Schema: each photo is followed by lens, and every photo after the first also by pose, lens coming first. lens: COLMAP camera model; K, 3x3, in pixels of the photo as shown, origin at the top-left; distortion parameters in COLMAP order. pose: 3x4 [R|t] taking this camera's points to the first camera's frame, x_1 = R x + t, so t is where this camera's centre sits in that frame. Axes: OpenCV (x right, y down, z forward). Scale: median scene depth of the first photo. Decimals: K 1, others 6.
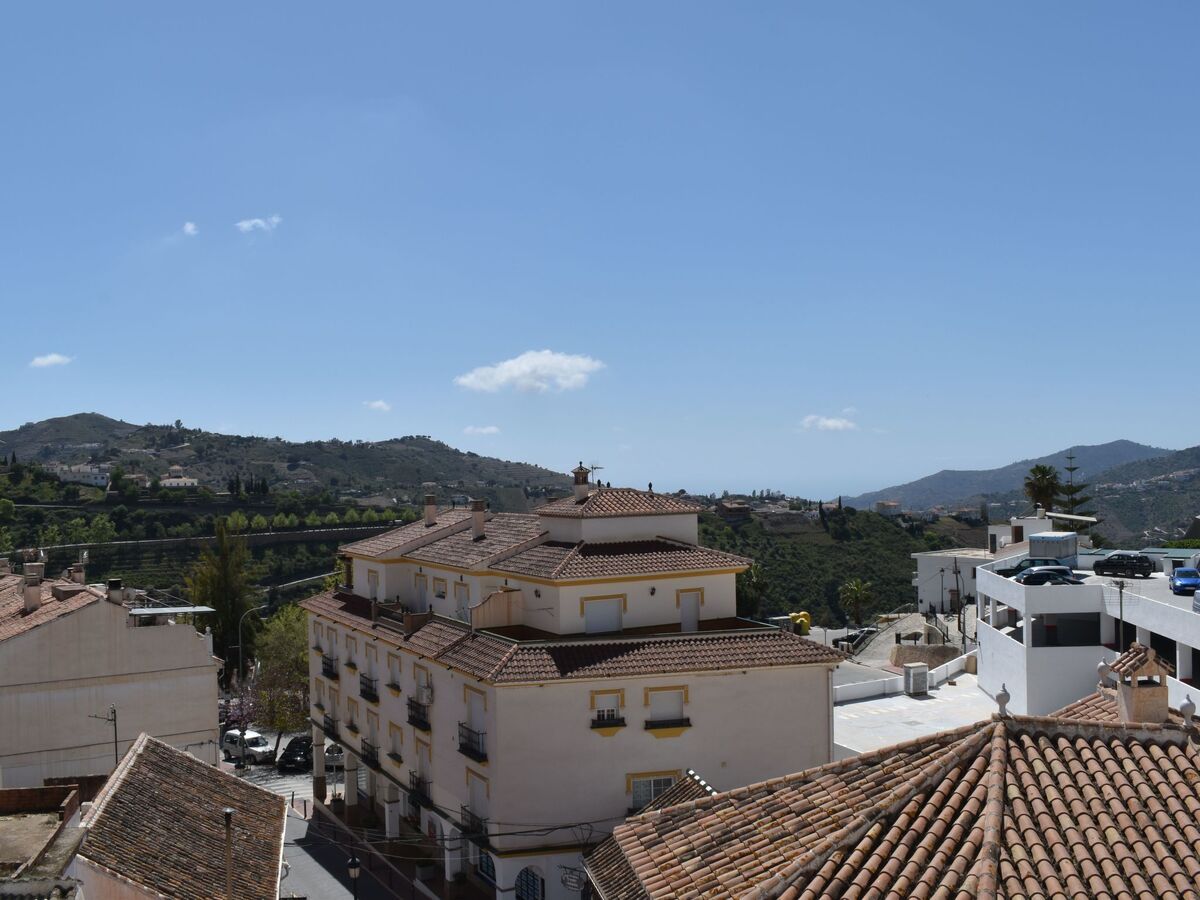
lens RADIAL K [[1138.6, 0, 594.3], [0, 1138.6, 450.2], [0, 0, 1]] dist [-0.086914, 0.000000]
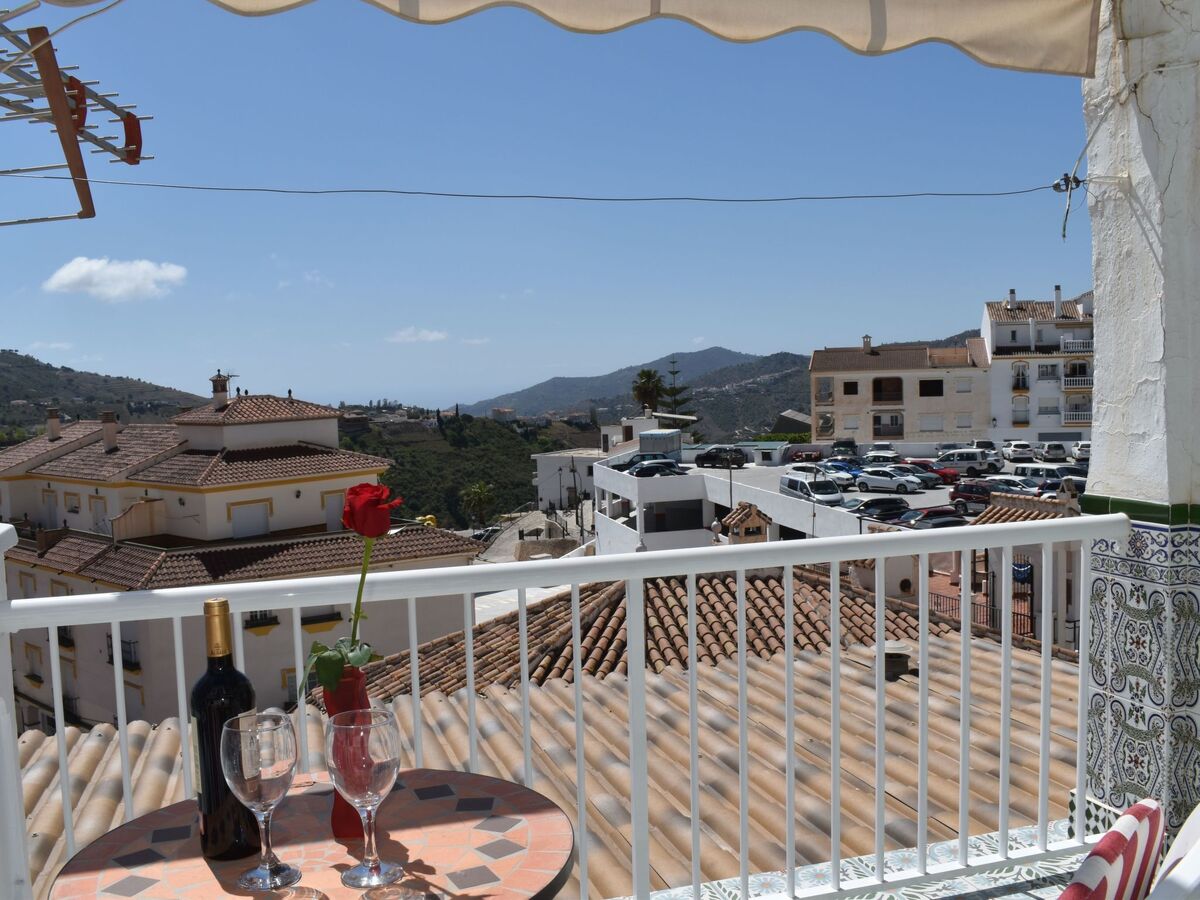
lens RADIAL K [[1138.6, 0, 591.6], [0, 1138.6, 449.3], [0, 0, 1]] dist [-0.086914, 0.000000]
pose [[0.944976, -0.035789, 0.325175, -0.017898], [0.010123, 0.996721, 0.080281, 0.002576], [-0.326982, -0.072572, 0.942240, -0.029574]]
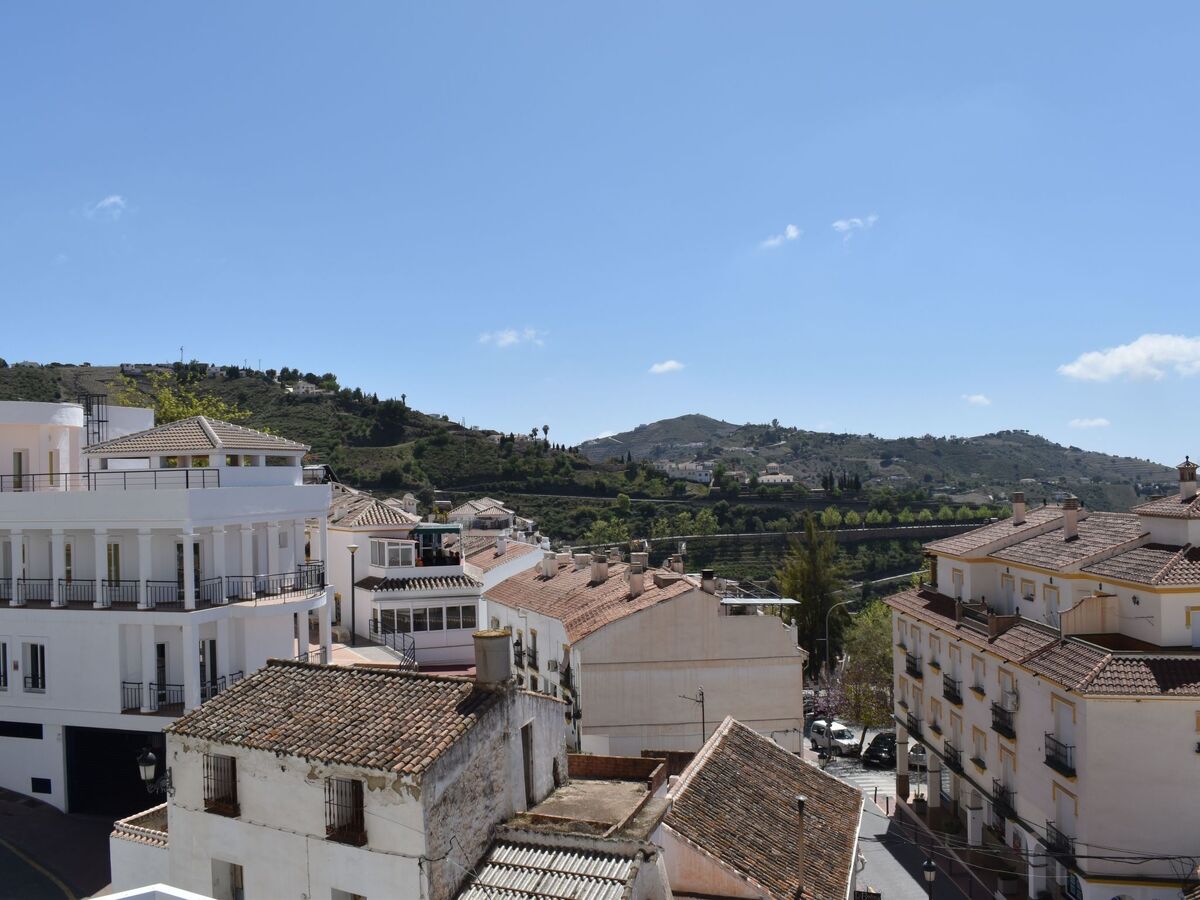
lens RADIAL K [[1138.6, 0, 595.9], [0, 1138.6, 447.8], [0, 0, 1]] dist [-0.086914, 0.000000]
pose [[0.871994, -0.010933, -0.489394, 0.006899], [0.011428, 0.999933, -0.001976, -0.000074], [0.489382, -0.003870, 0.872061, 0.002020]]
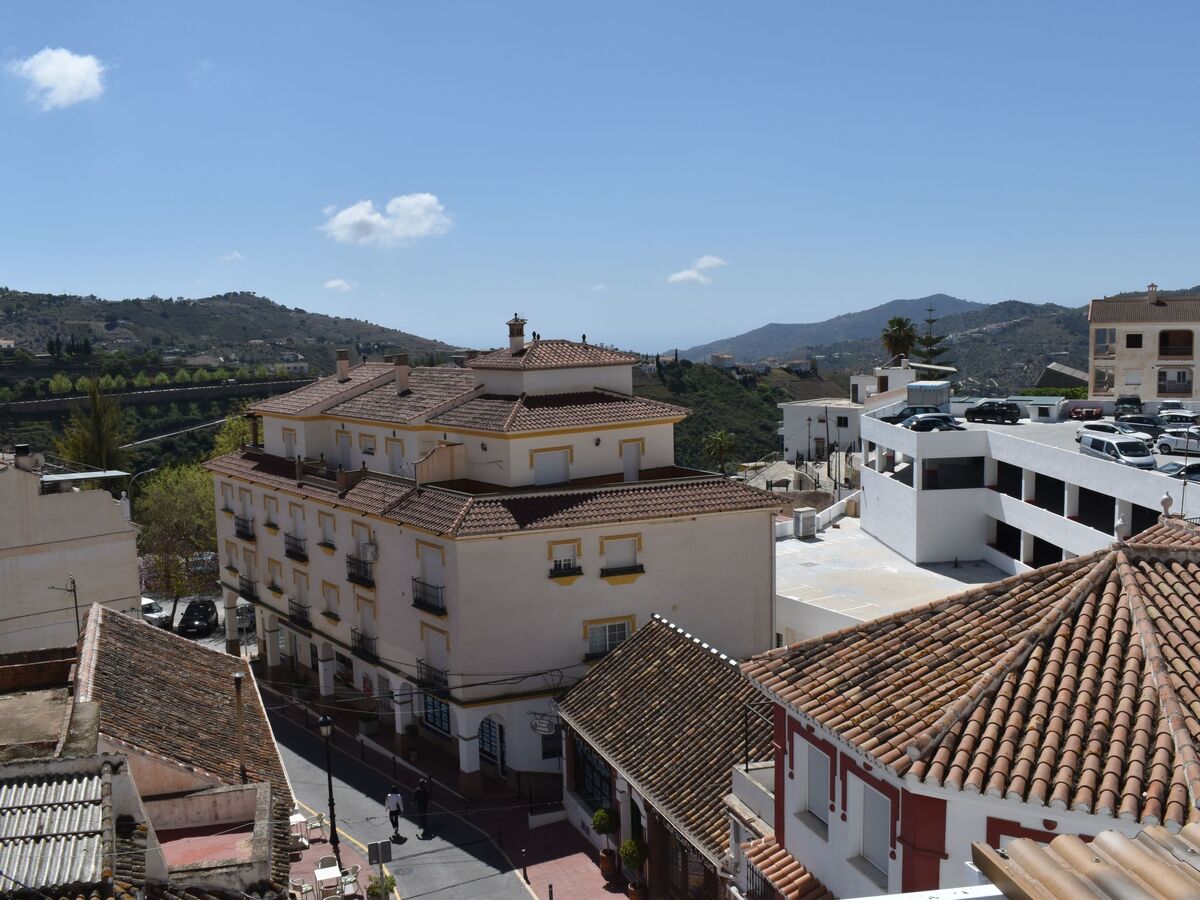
lens RADIAL K [[1138.6, 0, 590.7], [0, 1138.6, 454.6], [0, 0, 1]] dist [-0.086914, 0.000000]
pose [[0.989285, -0.023413, 0.144109, -0.061744], [0.004378, 0.991372, 0.131007, 0.001935], [-0.145933, -0.128972, 0.980852, 0.007454]]
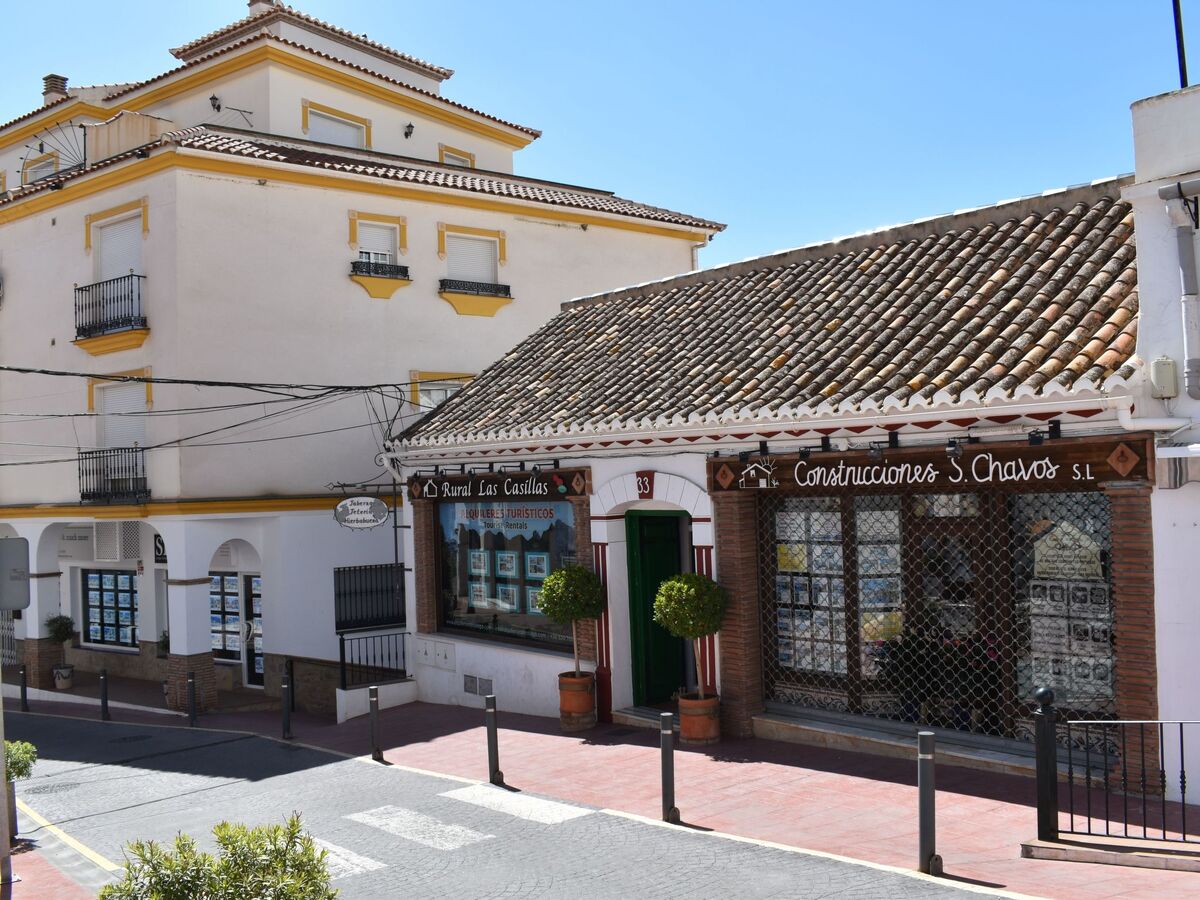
lens RADIAL K [[1138.6, 0, 593.8], [0, 1138.6, 446.4], [0, 0, 1]] dist [-0.086914, 0.000000]
pose [[0.897956, 0.004739, 0.440060, -0.076020], [0.012371, 0.999275, -0.036004, 0.194446], [-0.439912, 0.037774, 0.897246, 0.263194]]
